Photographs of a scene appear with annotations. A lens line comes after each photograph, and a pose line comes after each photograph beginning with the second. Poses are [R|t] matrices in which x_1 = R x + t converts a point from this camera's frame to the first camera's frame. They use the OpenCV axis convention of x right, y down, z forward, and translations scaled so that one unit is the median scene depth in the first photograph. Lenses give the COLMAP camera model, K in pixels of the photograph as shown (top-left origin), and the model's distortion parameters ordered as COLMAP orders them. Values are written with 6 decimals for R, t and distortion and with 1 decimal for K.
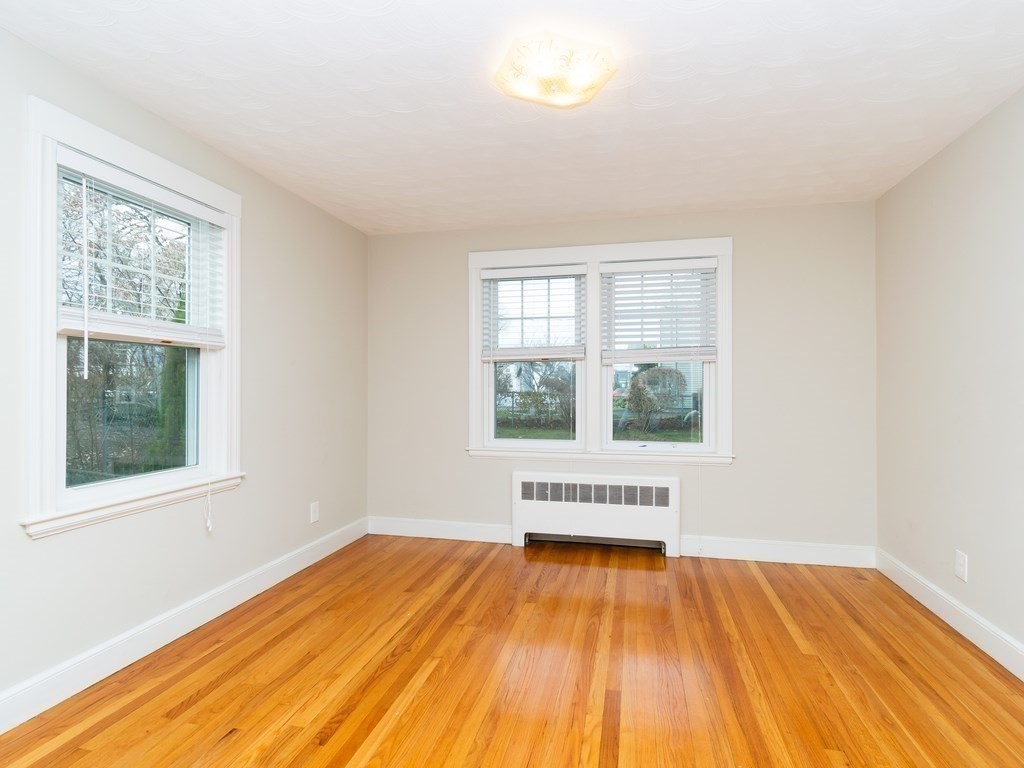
lens RADIAL K [[507.5, 0, 512.0], [0, 507.5, 384.0], [0, 0, 1]] dist [0.002414, 0.000023]
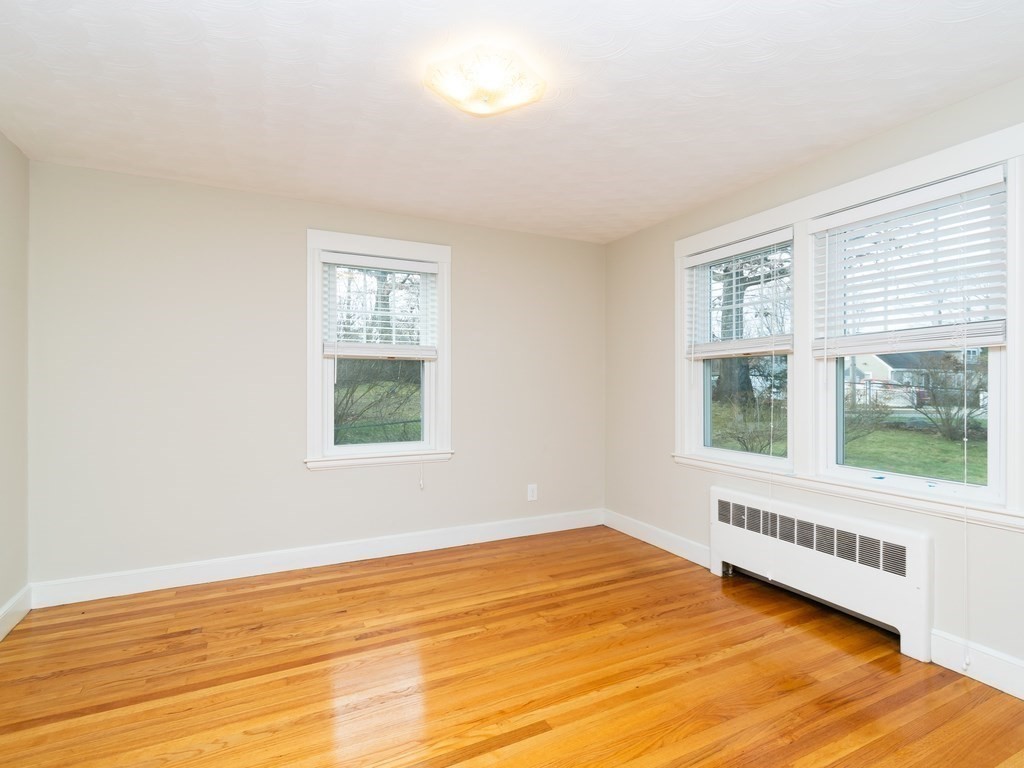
lens RADIAL K [[505.7, 0, 510.4], [0, 505.7, 380.3], [0, 0, 1]] dist [0.003232, 0.000127]
pose [[0.635332, -0.003237, -0.772232, 0.488599], [0.004936, 0.999988, -0.000130, -0.008972], [0.772223, -0.003730, 0.635340, 0.210591]]
